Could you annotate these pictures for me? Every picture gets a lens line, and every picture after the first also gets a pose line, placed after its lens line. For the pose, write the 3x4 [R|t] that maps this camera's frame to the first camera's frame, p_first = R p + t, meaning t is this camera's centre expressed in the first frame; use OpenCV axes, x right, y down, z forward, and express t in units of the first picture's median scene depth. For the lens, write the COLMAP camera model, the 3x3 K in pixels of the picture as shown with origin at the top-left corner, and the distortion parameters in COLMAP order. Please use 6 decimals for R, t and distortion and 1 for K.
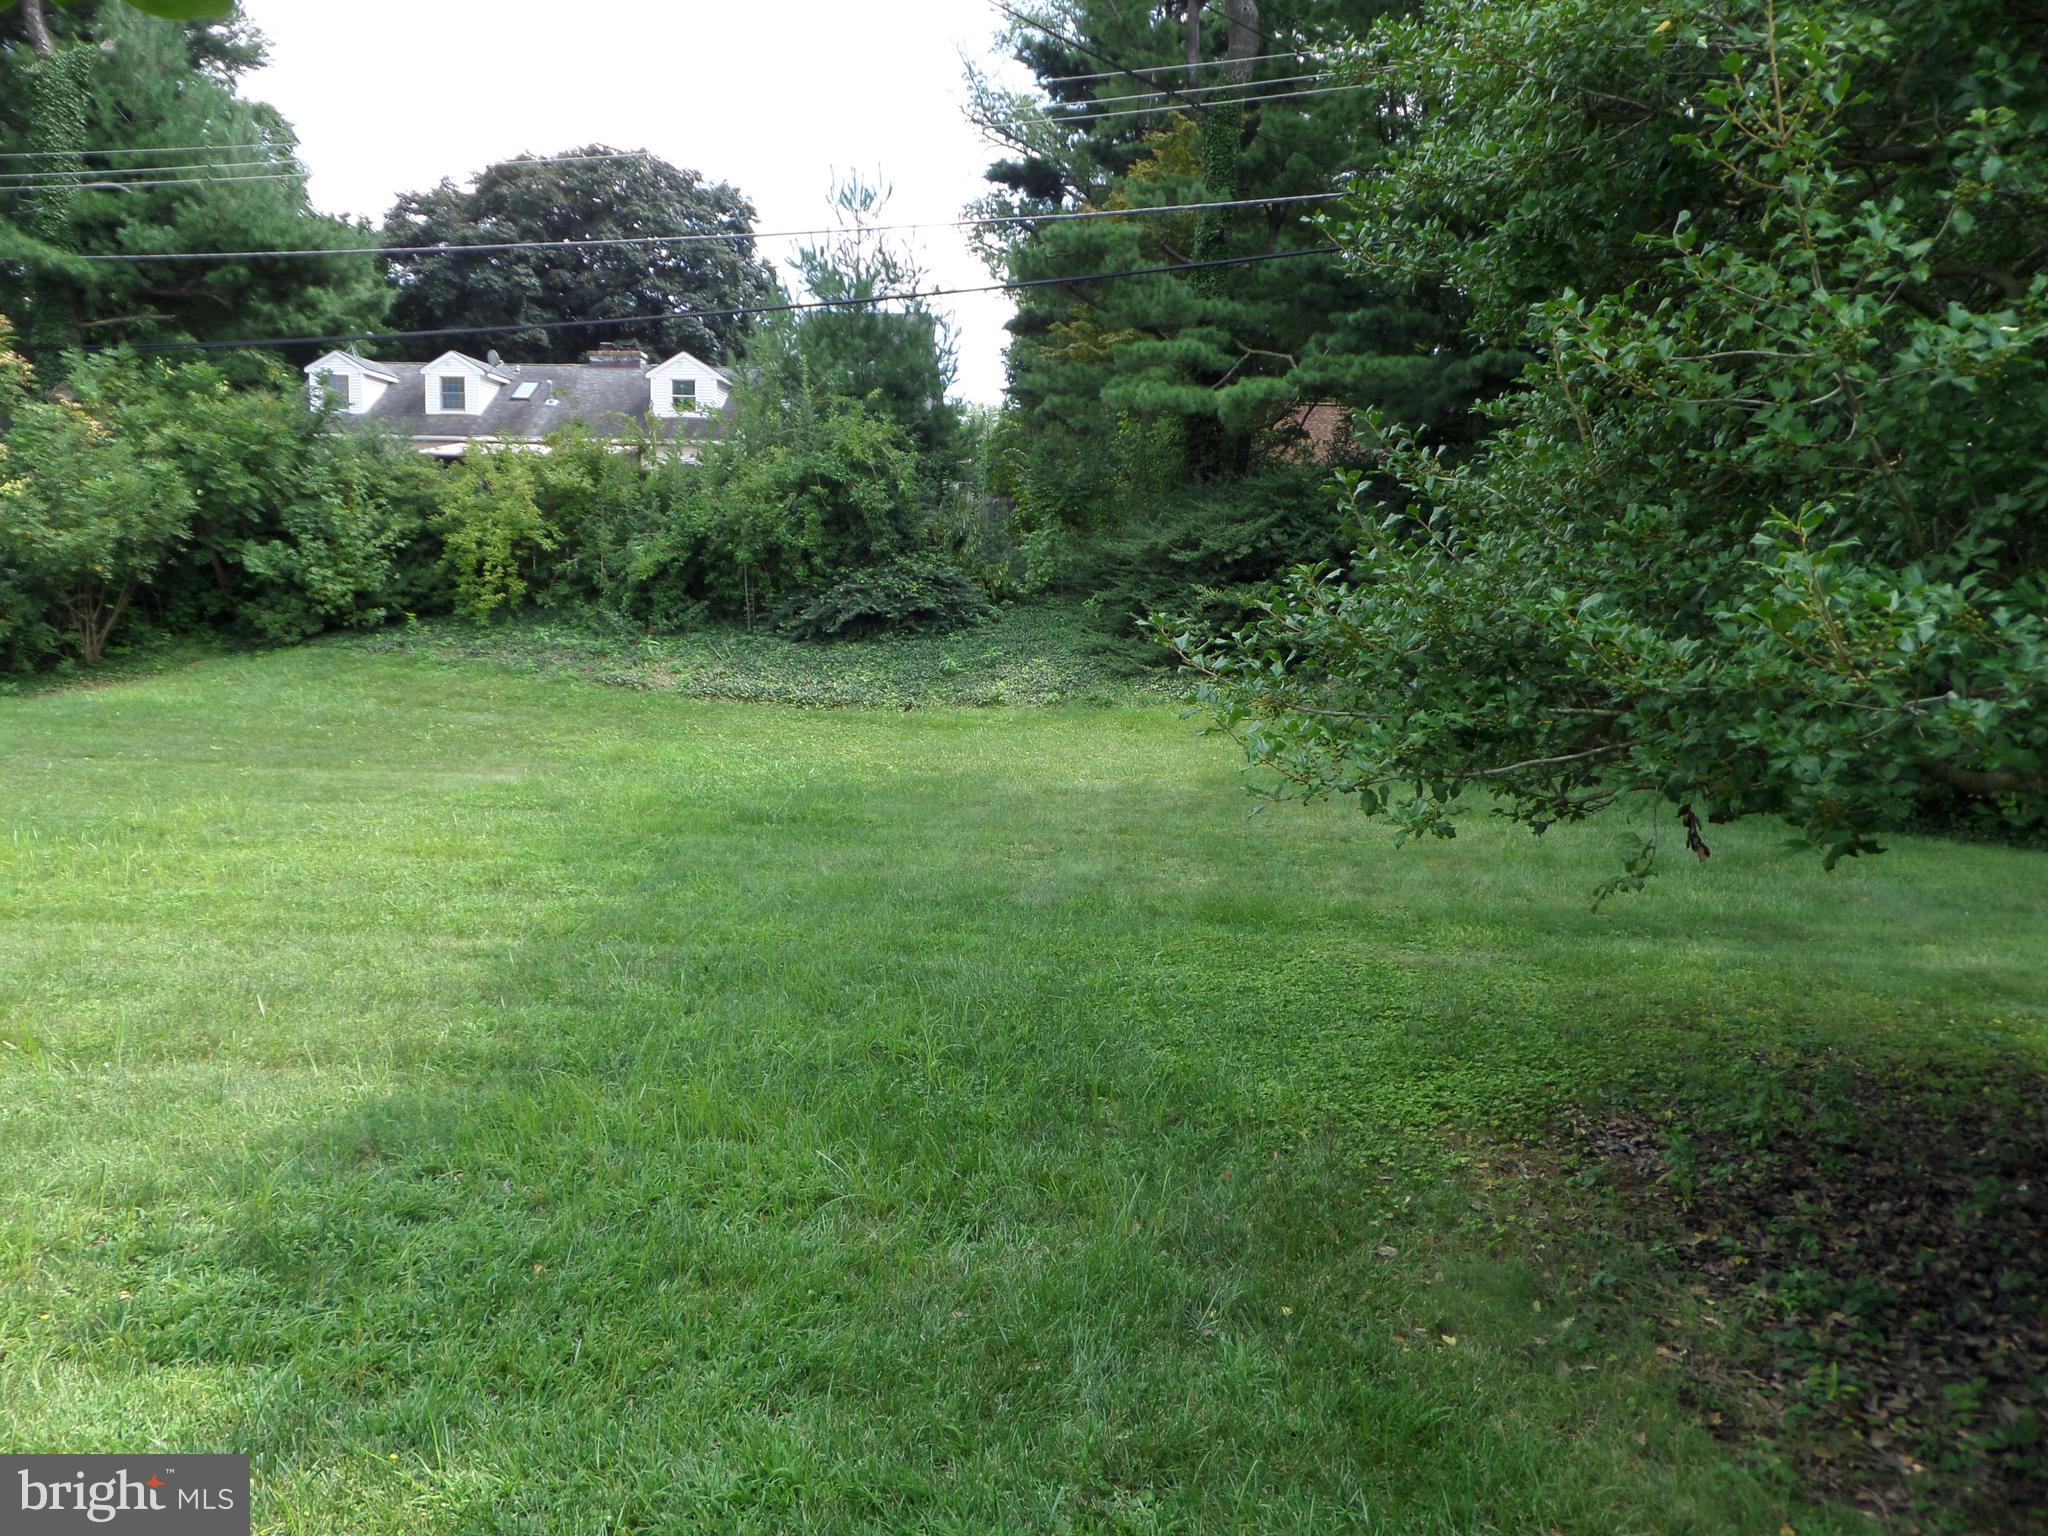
lens RADIAL K [[1502.0, 0, 1015.7], [0, 1502.0, 778.8], [0, 0, 1]] dist [-0.004350, -0.017093]
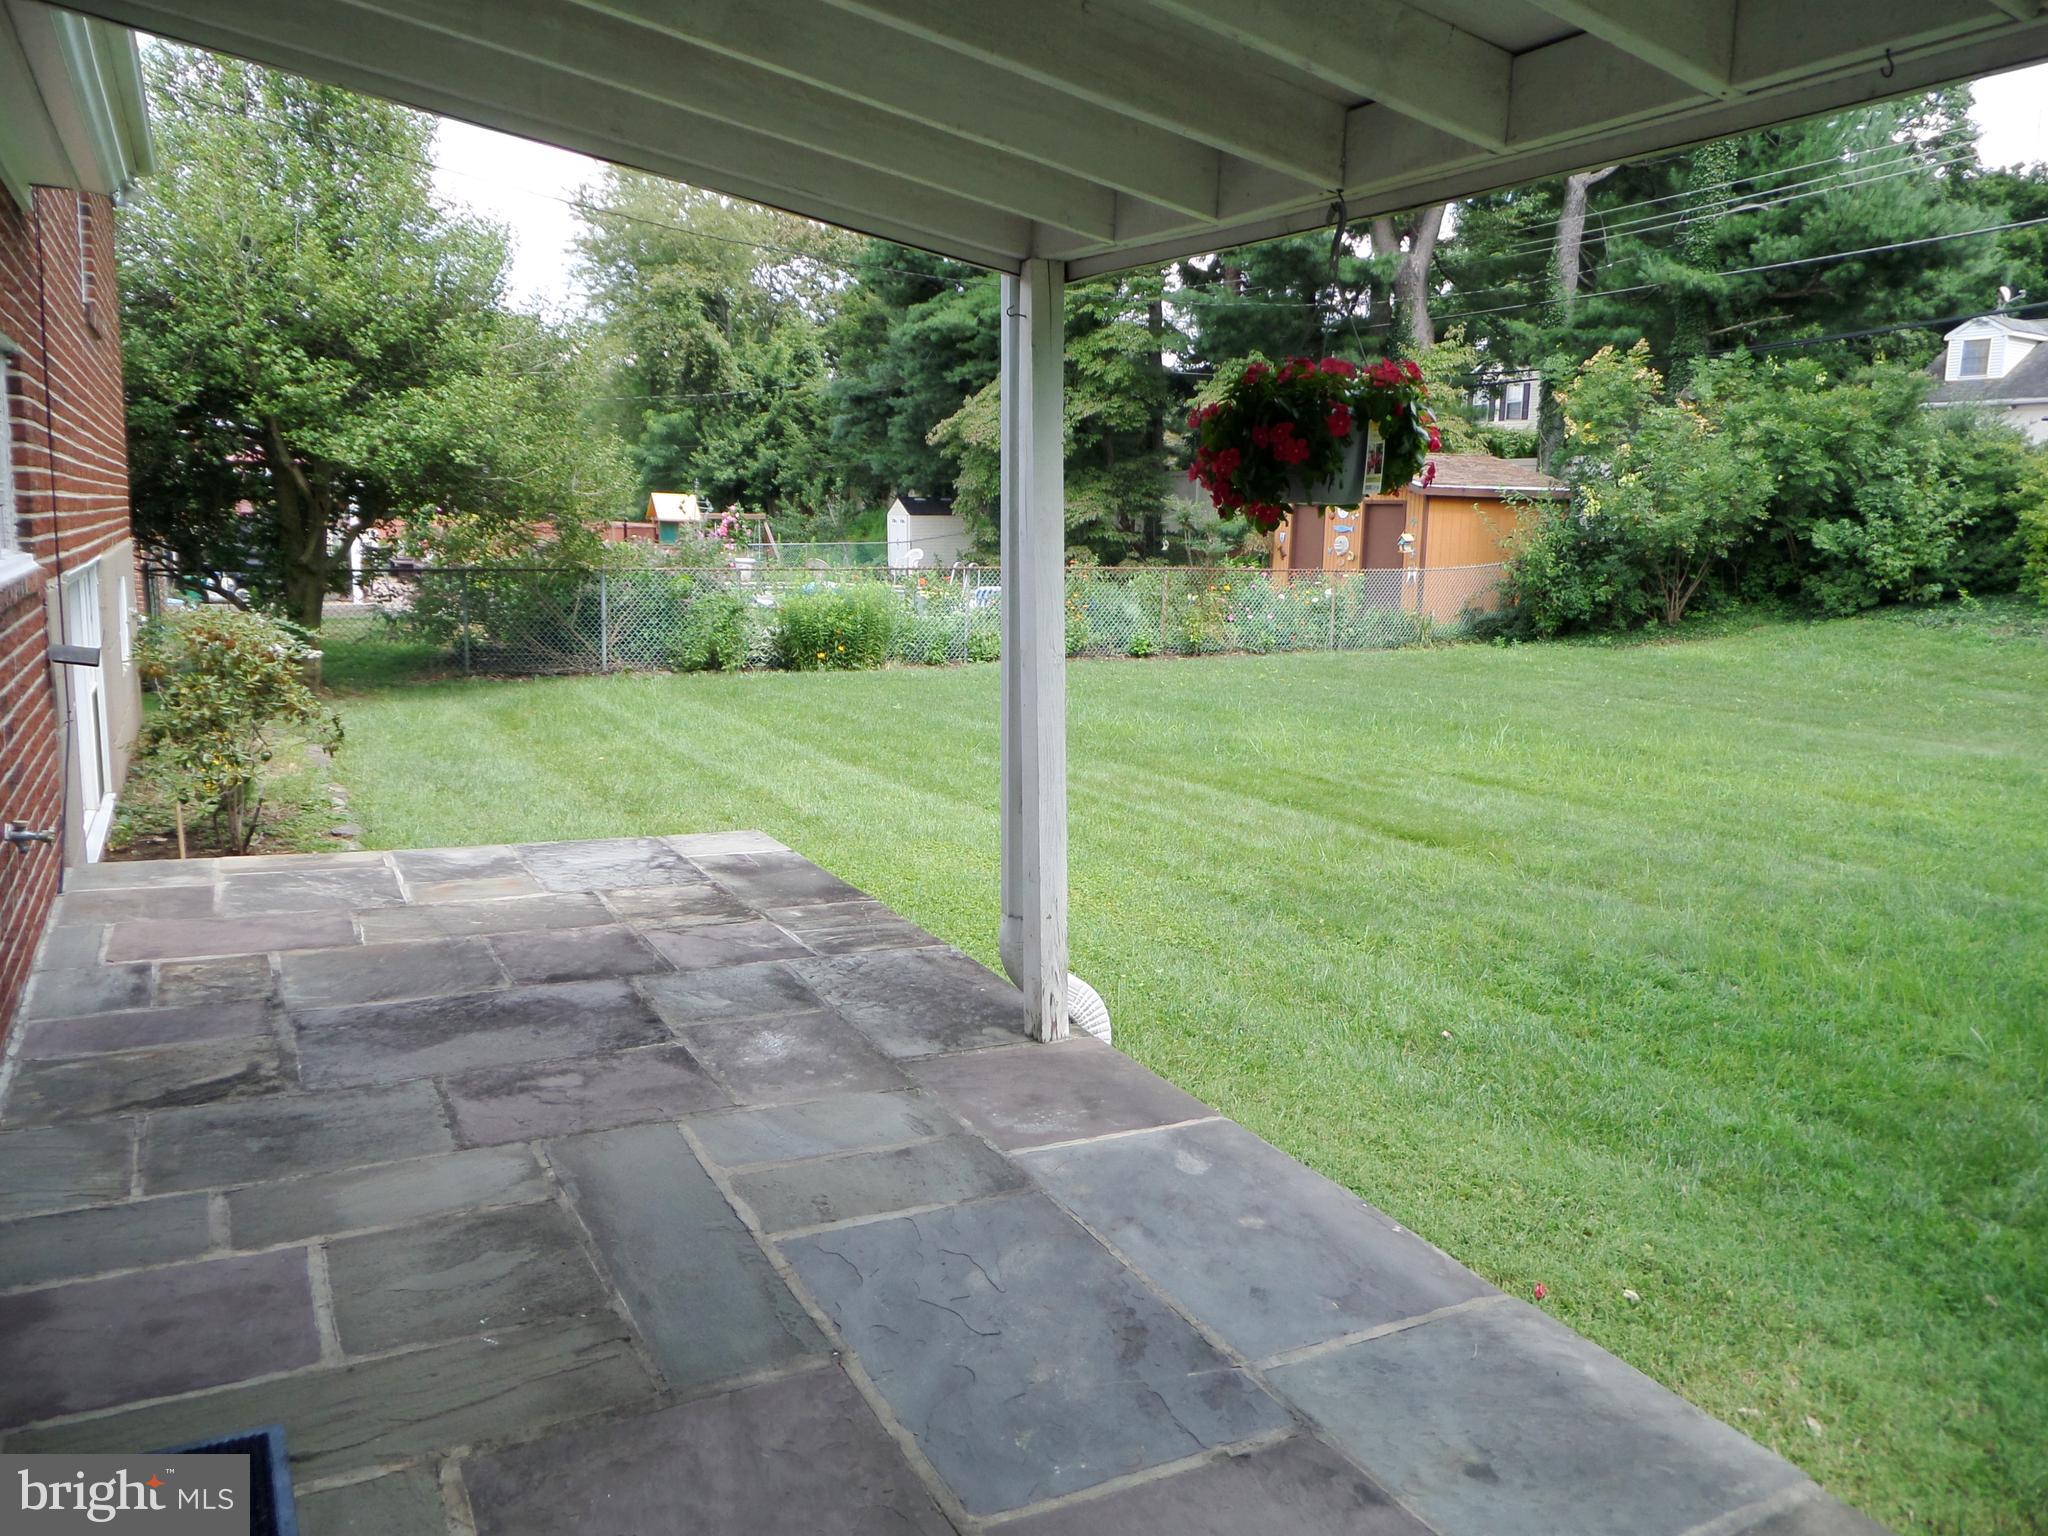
lens RADIAL K [[1502.0, 0, 1037.0], [0, 1502.0, 765.1], [0, 0, 1]] dist [-0.004350, -0.017093]
pose [[0.555176, 0.122636, -0.822642, 0.091932], [-0.112147, 0.991075, 0.072061, 0.004568], [0.824138, 0.052250, 0.563974, -0.080520]]
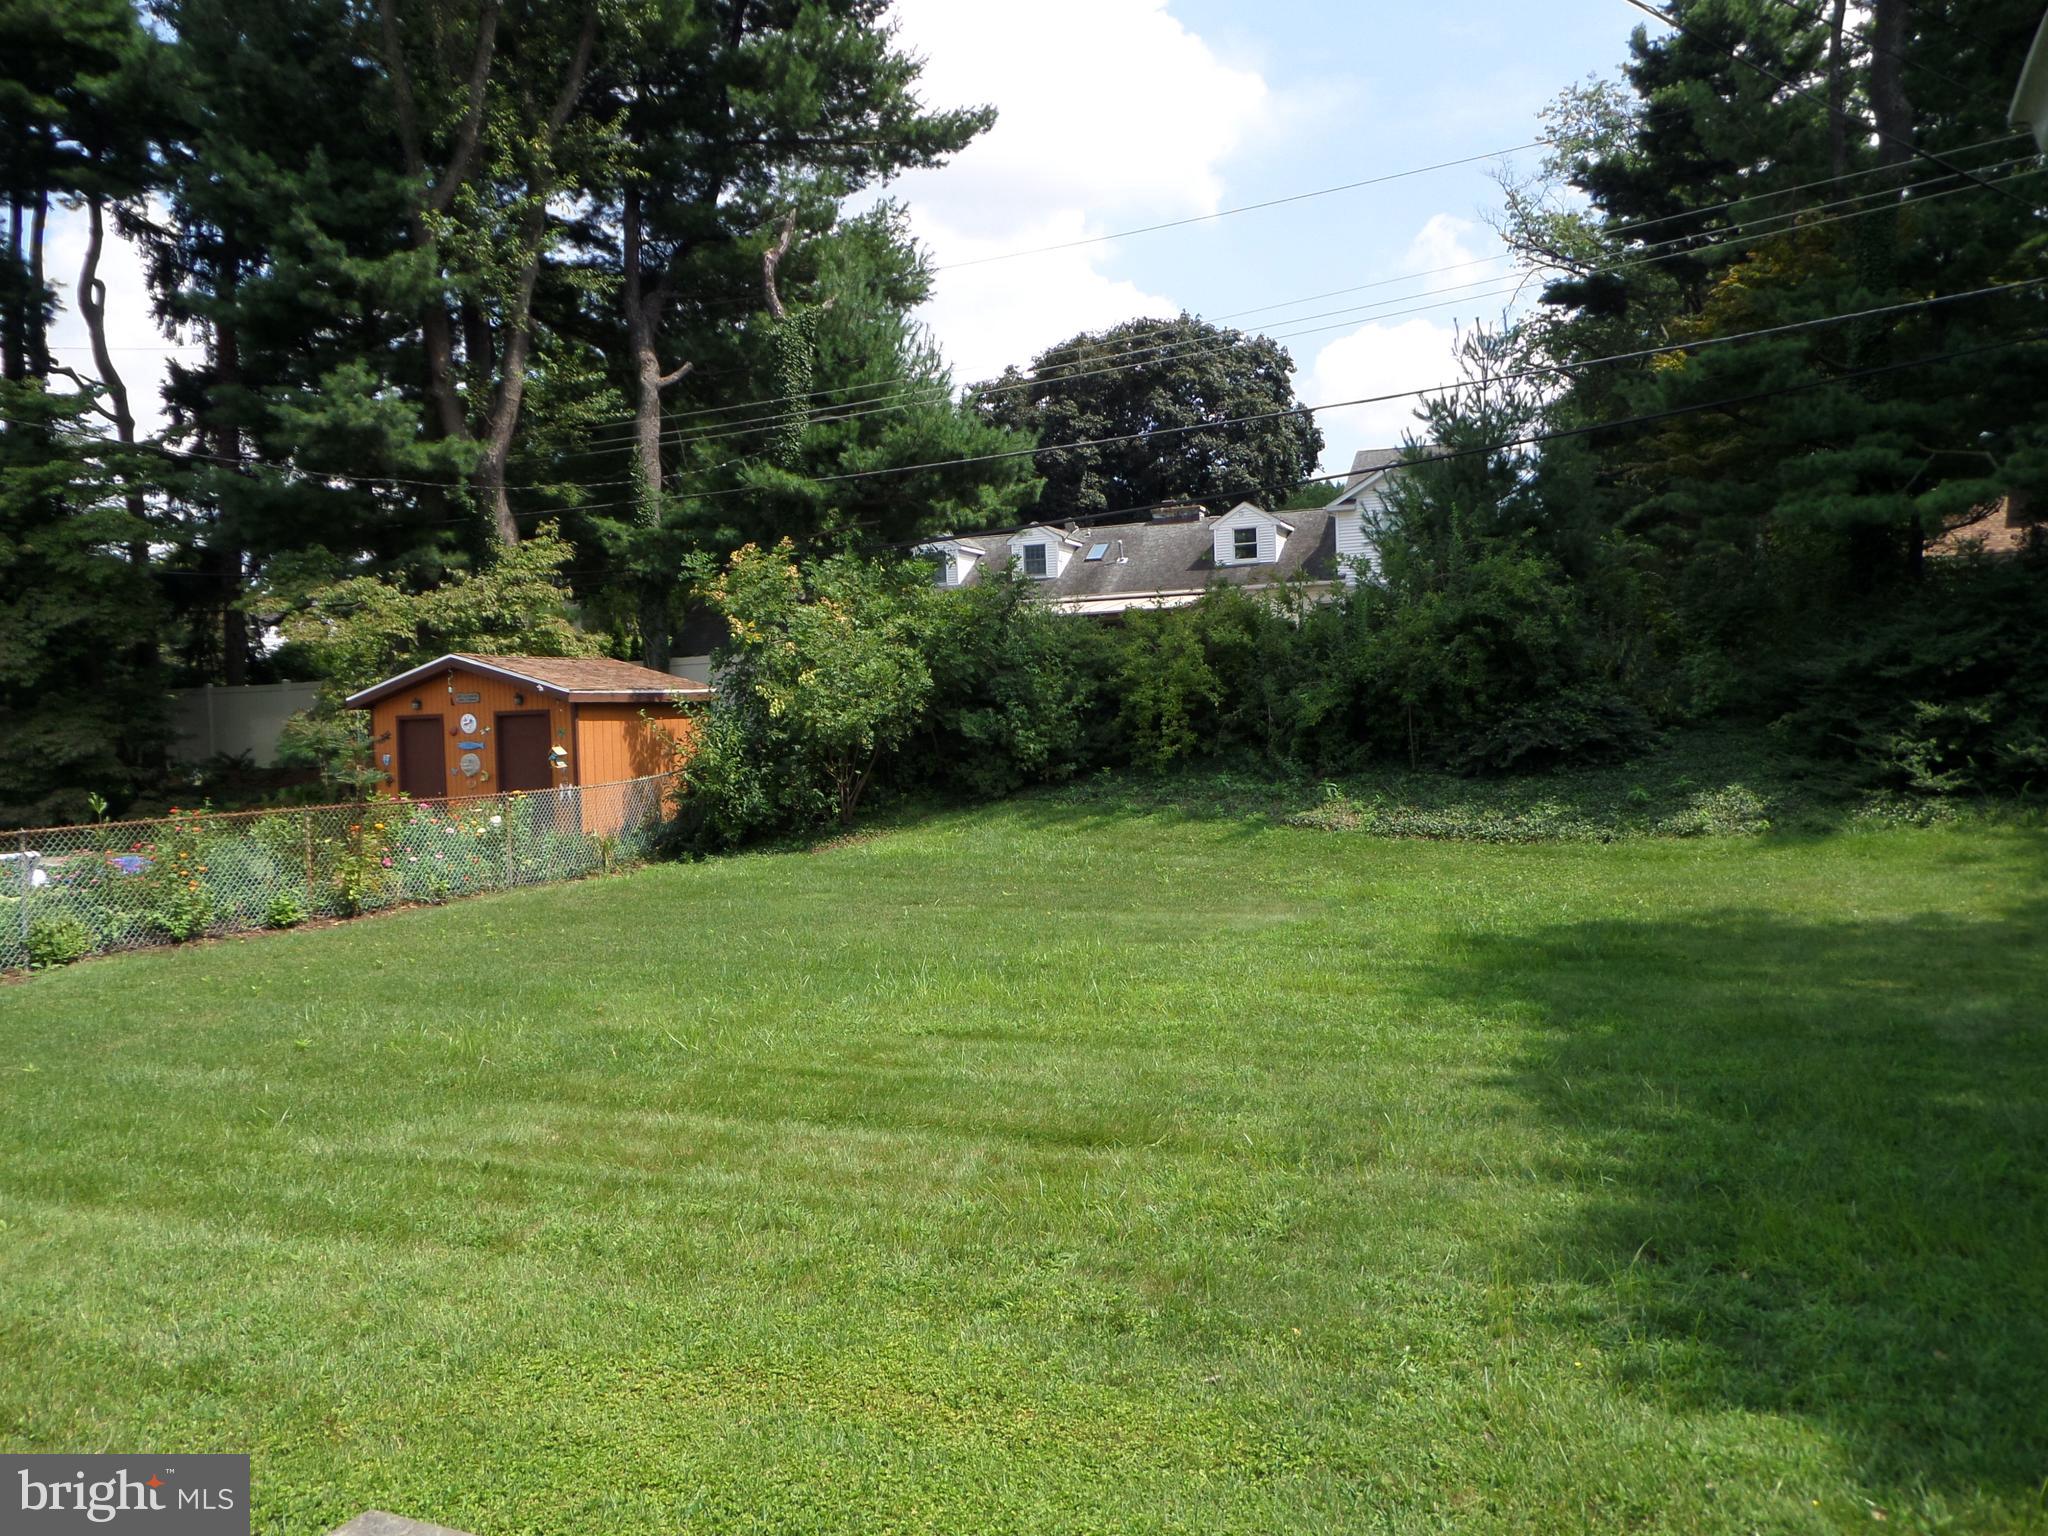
lens RADIAL K [[1502.0, 0, 1020.5], [0, 1502.0, 772.2], [0, 0, 1]] dist [-0.004350, -0.017093]
pose [[0.947040, -0.043218, -0.318194, -0.103958], [0.014721, 0.995703, -0.091425, -0.005669], [0.320778, 0.081899, 0.943607, -0.064172]]
